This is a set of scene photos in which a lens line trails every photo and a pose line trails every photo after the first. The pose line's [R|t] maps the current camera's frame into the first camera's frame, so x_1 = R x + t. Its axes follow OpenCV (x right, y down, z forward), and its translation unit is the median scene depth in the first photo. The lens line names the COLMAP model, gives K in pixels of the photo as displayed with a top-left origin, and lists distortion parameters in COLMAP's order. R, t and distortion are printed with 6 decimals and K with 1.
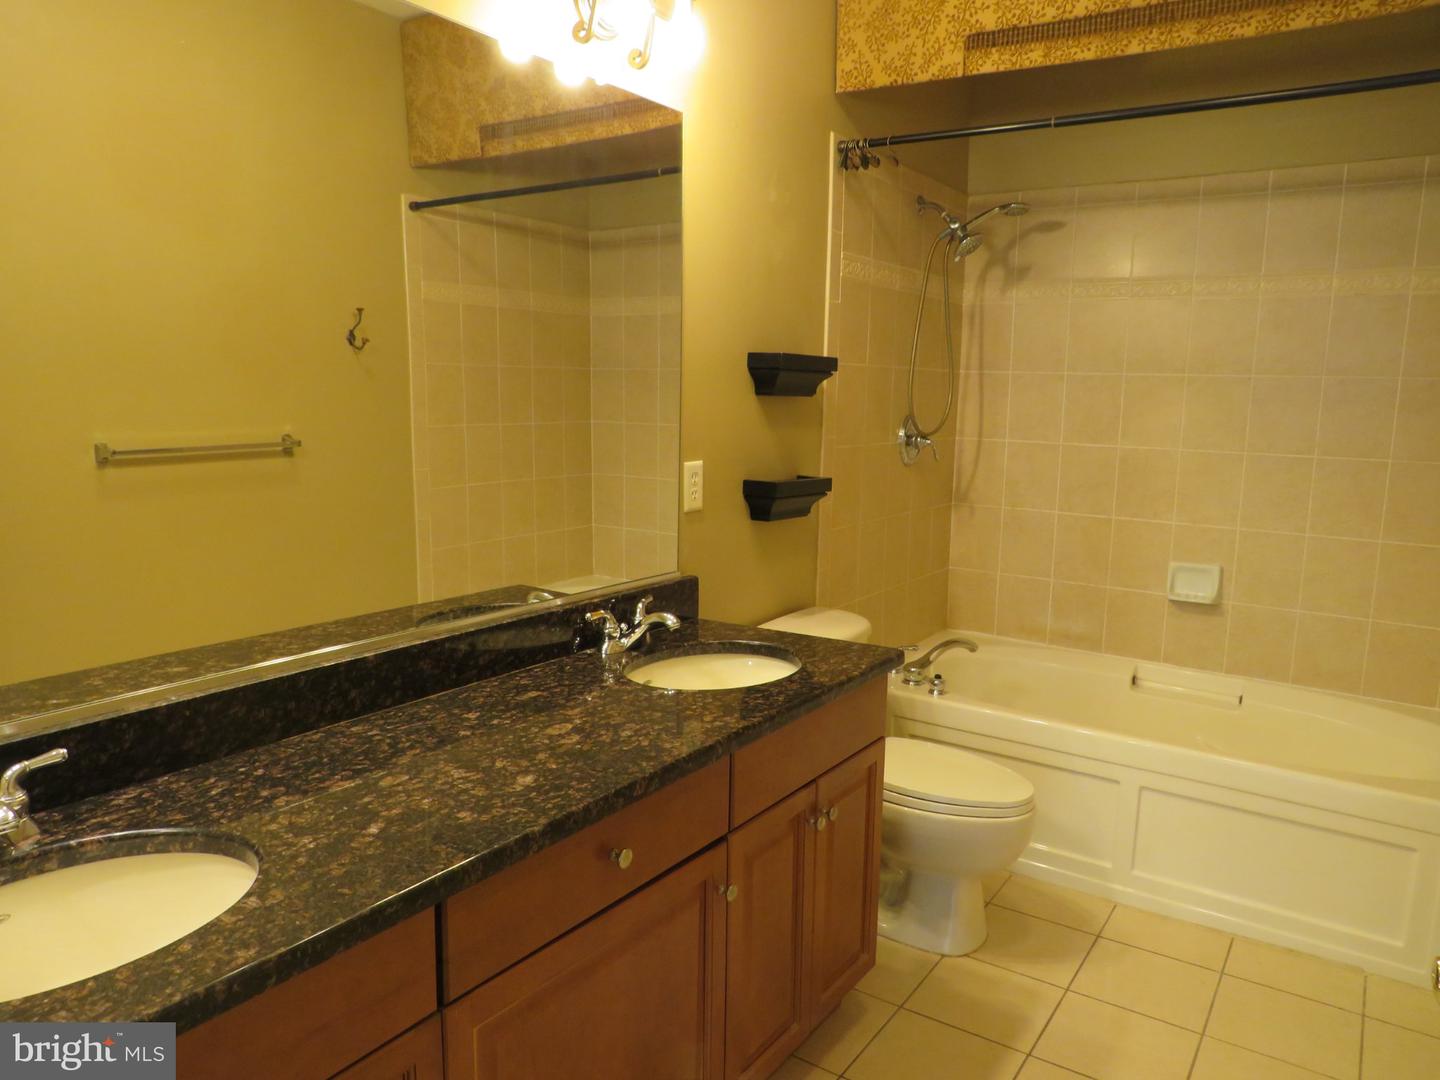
lens RADIAL K [[1025.2, 0, 723.9], [0, 1025.2, 531.5], [0, 0, 1]] dist [-0.052164, 0.062521]
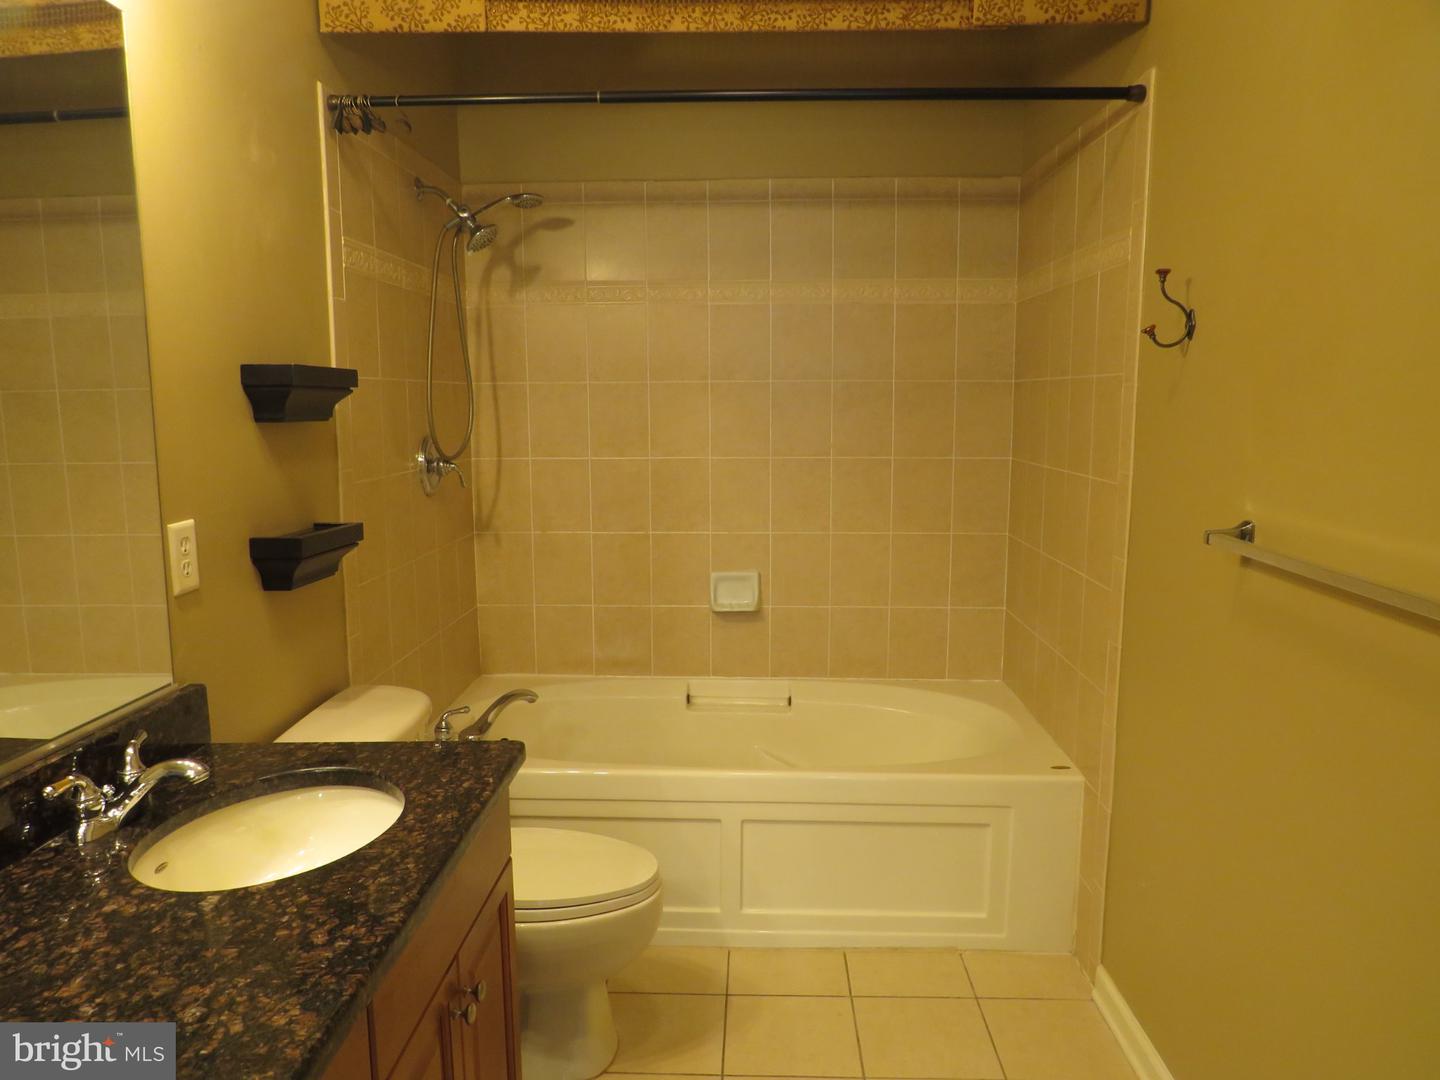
lens RADIAL K [[1013.2, 0, 720.4], [0, 1013.2, 530.2], [0, 0, 1]] dist [-0.031133, 0.010304]
pose [[0.851523, -0.093969, 0.515827, -0.061734], [0.098095, 0.994989, 0.019325, -0.035169], [-0.515059, 0.034144, 0.856475, 0.195904]]
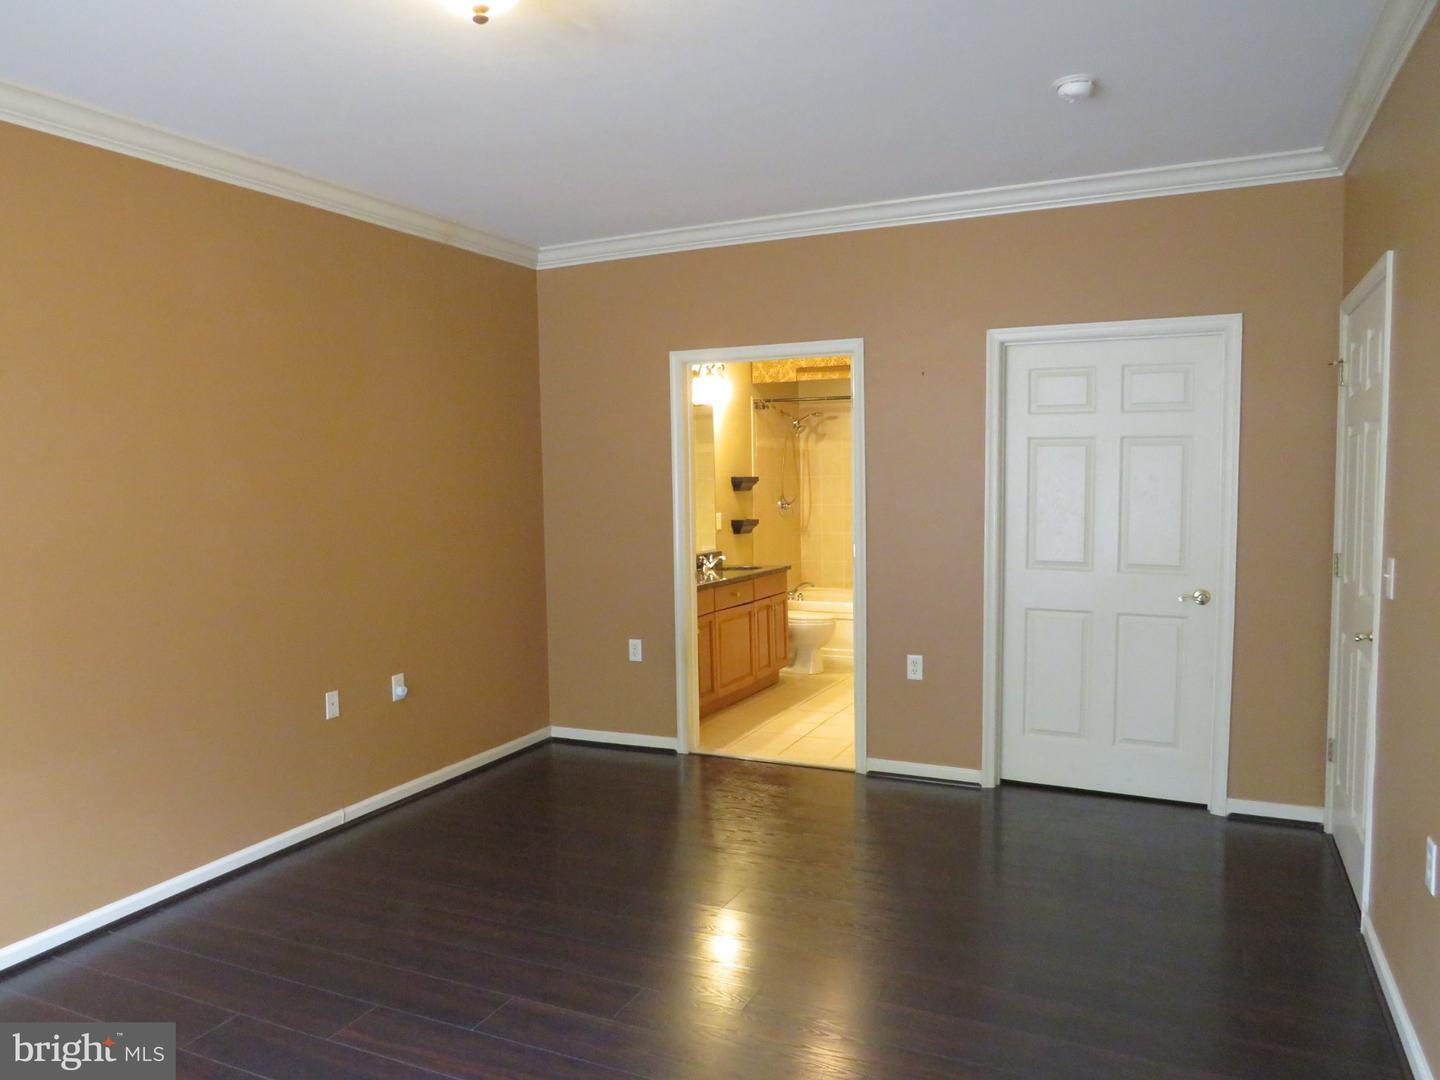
lens RADIAL K [[1013.2, 0, 720.4], [0, 1013.2, 530.2], [0, 0, 1]] dist [-0.031133, 0.010304]
pose [[0.987604, -0.047021, 0.149761, -0.418851], [0.059564, 0.994981, -0.080401, 0.195644], [-0.145229, 0.088325, 0.985448, -1.727041]]
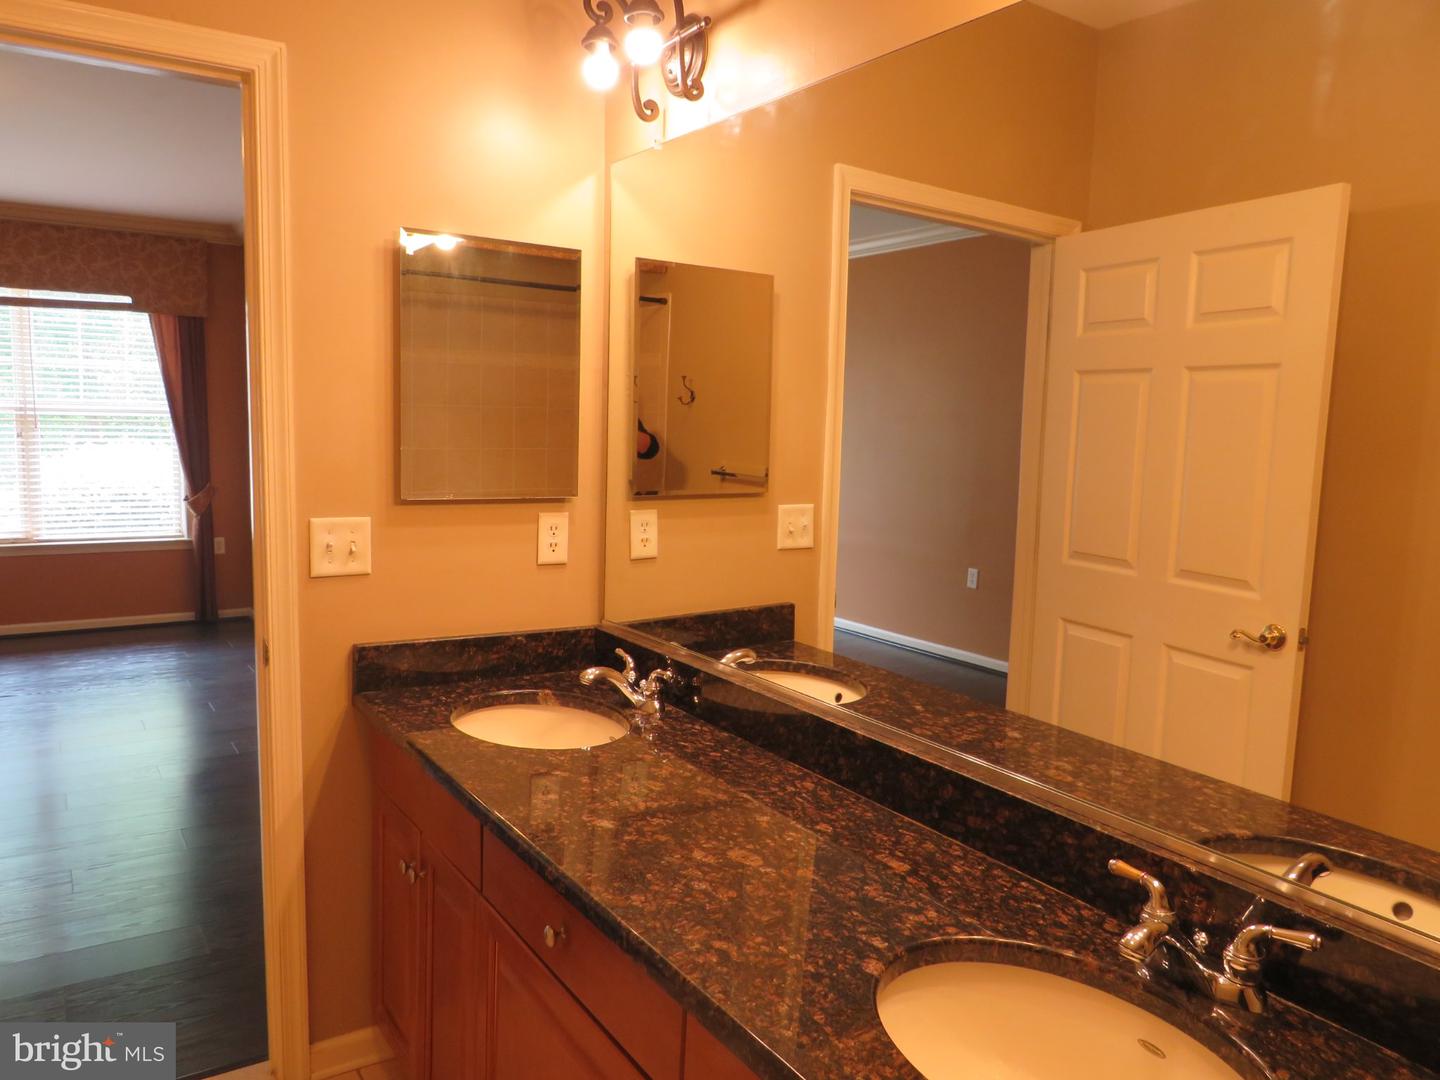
lens RADIAL K [[1013.2, 0, 720.4], [0, 1013.2, 530.2], [0, 0, 1]] dist [-0.031133, 0.010304]
pose [[-0.371130, 0.064877, -0.926312, 0.357523], [-0.174978, 0.974800, 0.138378, -0.109490], [0.911946, 0.213441, -0.350426, 0.711115]]
